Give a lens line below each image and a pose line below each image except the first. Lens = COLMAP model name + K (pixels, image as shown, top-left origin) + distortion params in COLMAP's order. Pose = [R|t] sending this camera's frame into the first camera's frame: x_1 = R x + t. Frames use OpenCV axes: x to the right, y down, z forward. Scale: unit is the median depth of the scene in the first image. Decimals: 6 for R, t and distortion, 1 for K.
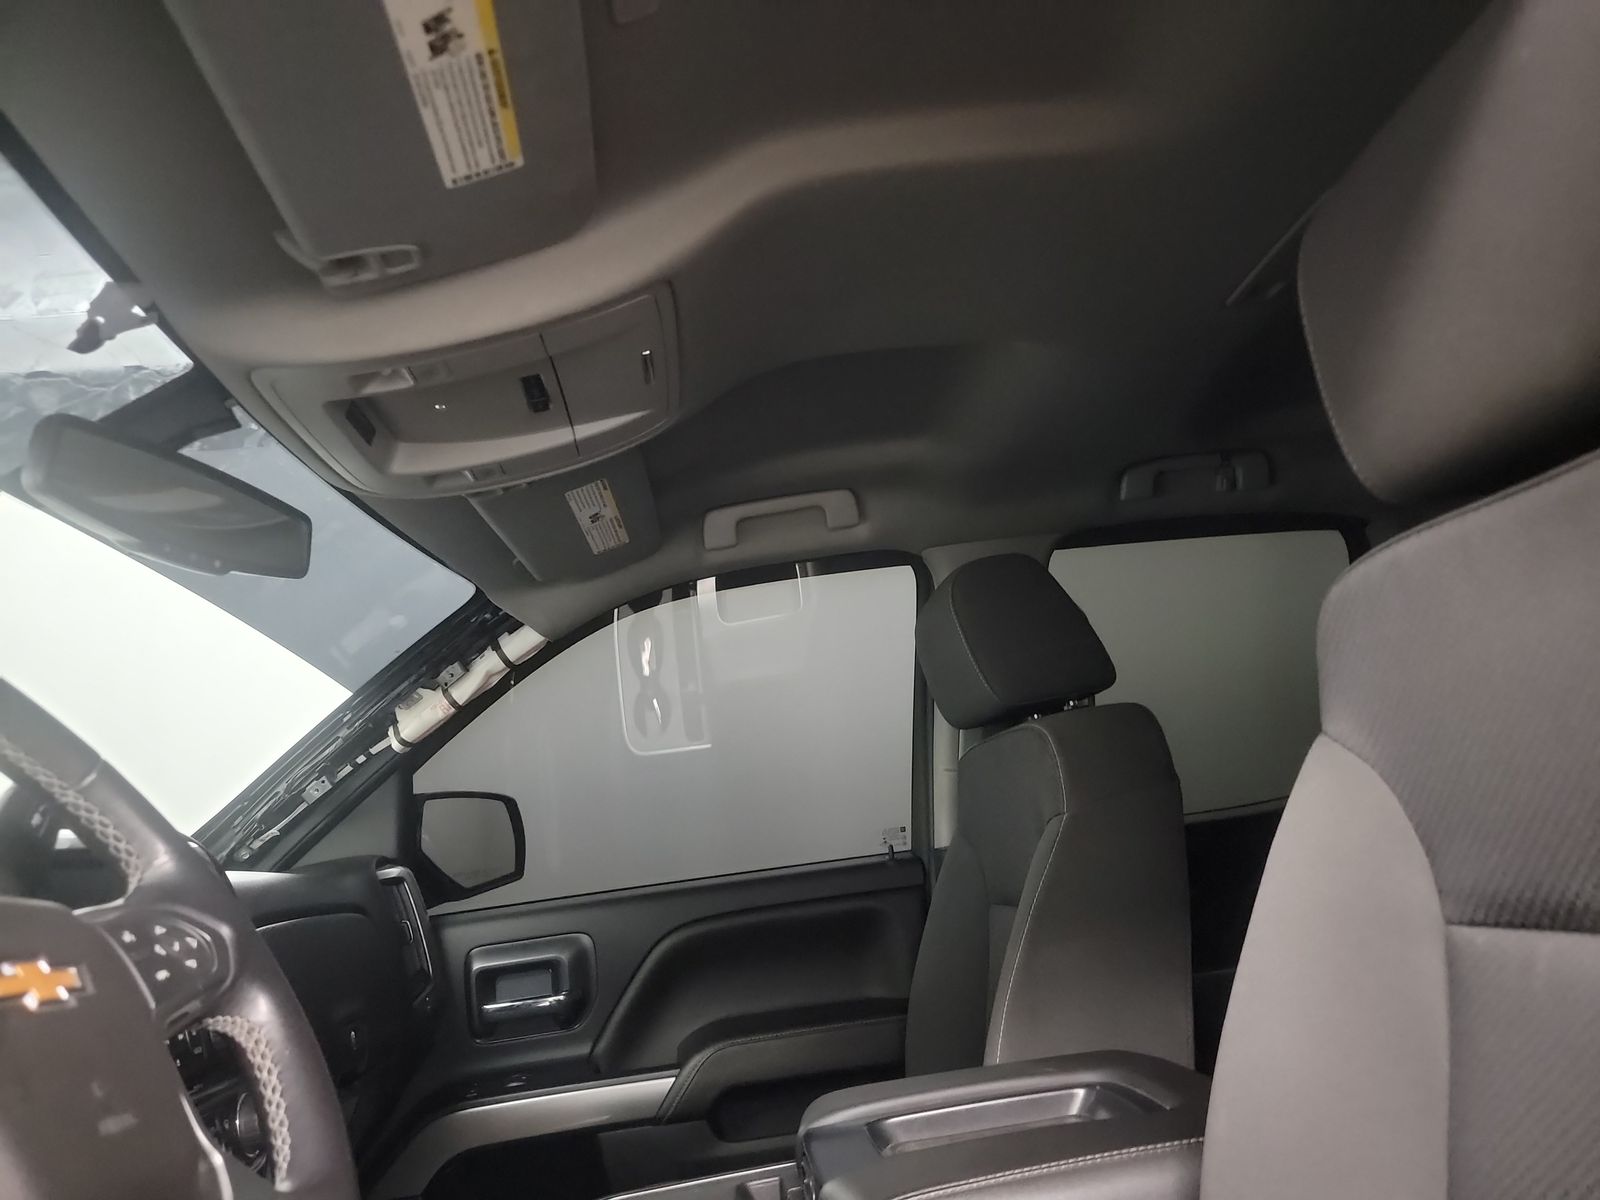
lens RADIAL K [[1122.2, 0, 780.8], [0, 1122.2, 596.0], [0, 0, 1]] dist [0.070006, -0.038033]
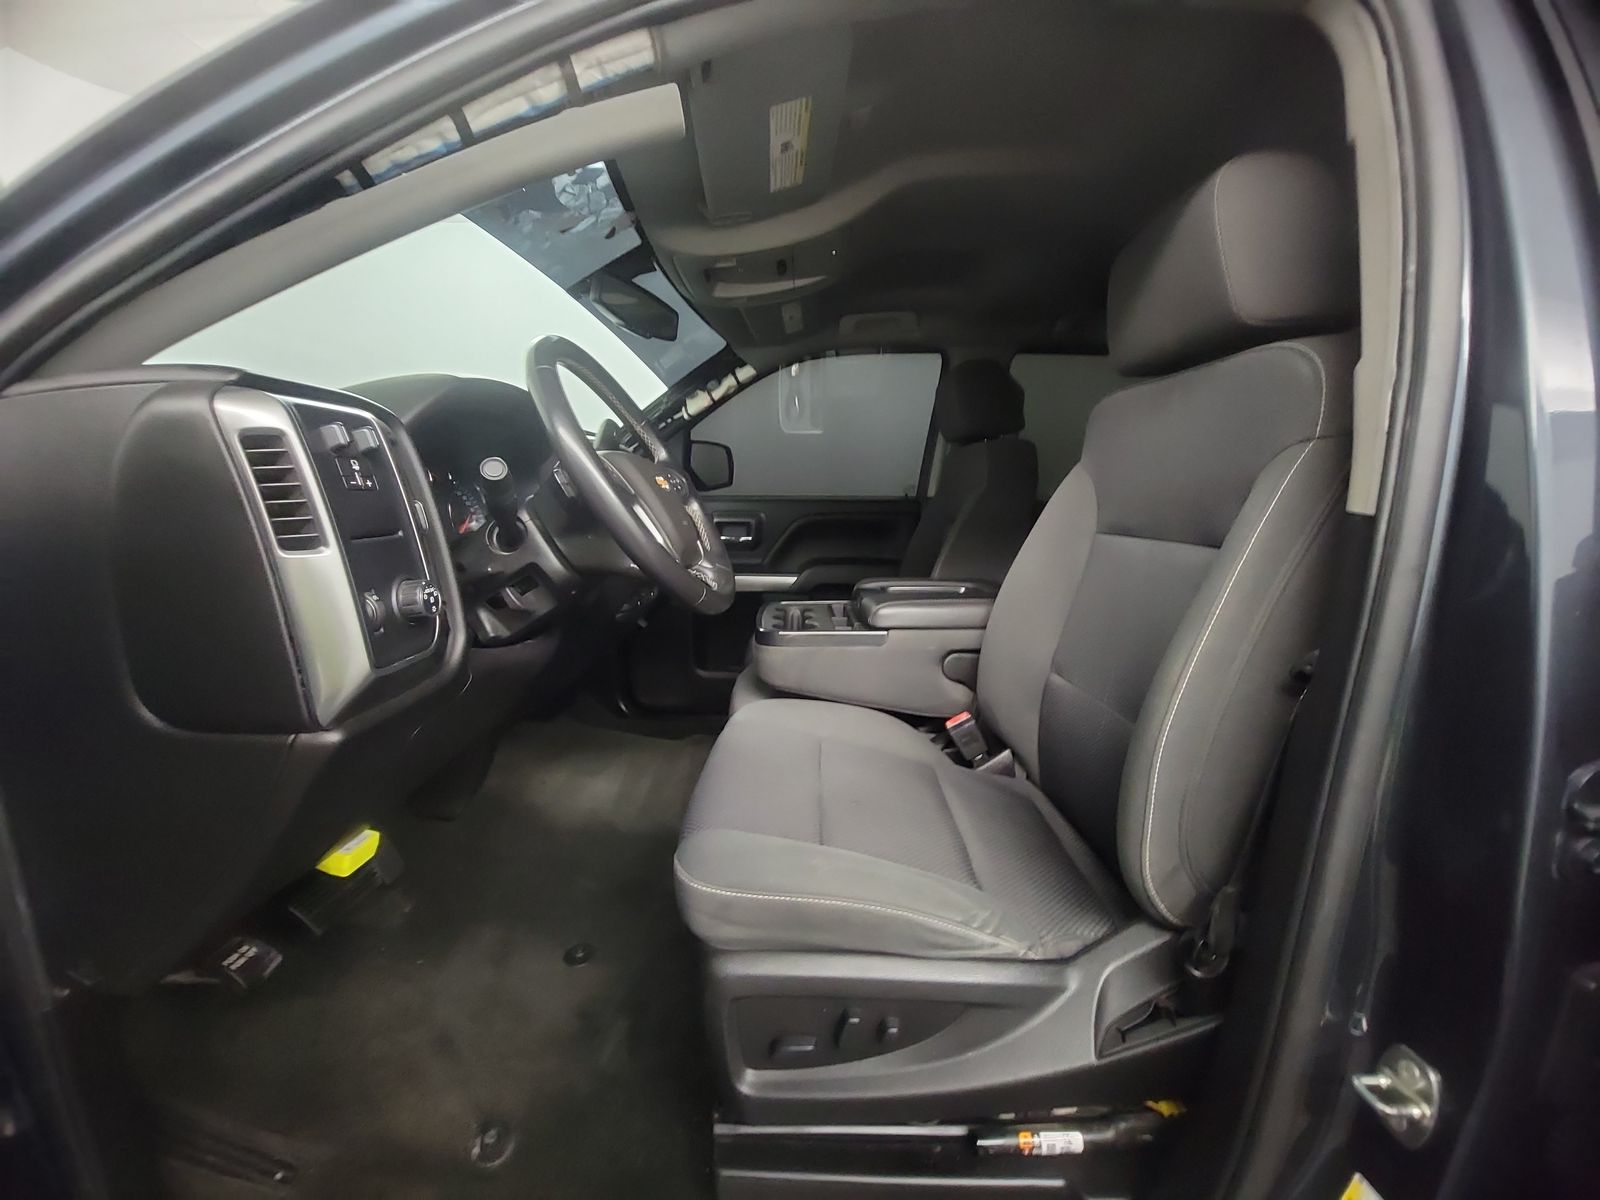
lens RADIAL K [[747.3, 0, 800.0], [0, 747.3, 600.0], [0, 0, 1]] dist [-0.000679, 0.000057]
pose [[0.990753, 0.133204, -0.025804, -0.041113], [-0.115980, 0.930137, 0.348416, -0.062624], [0.070412, -0.342201, 0.936985, -0.434455]]
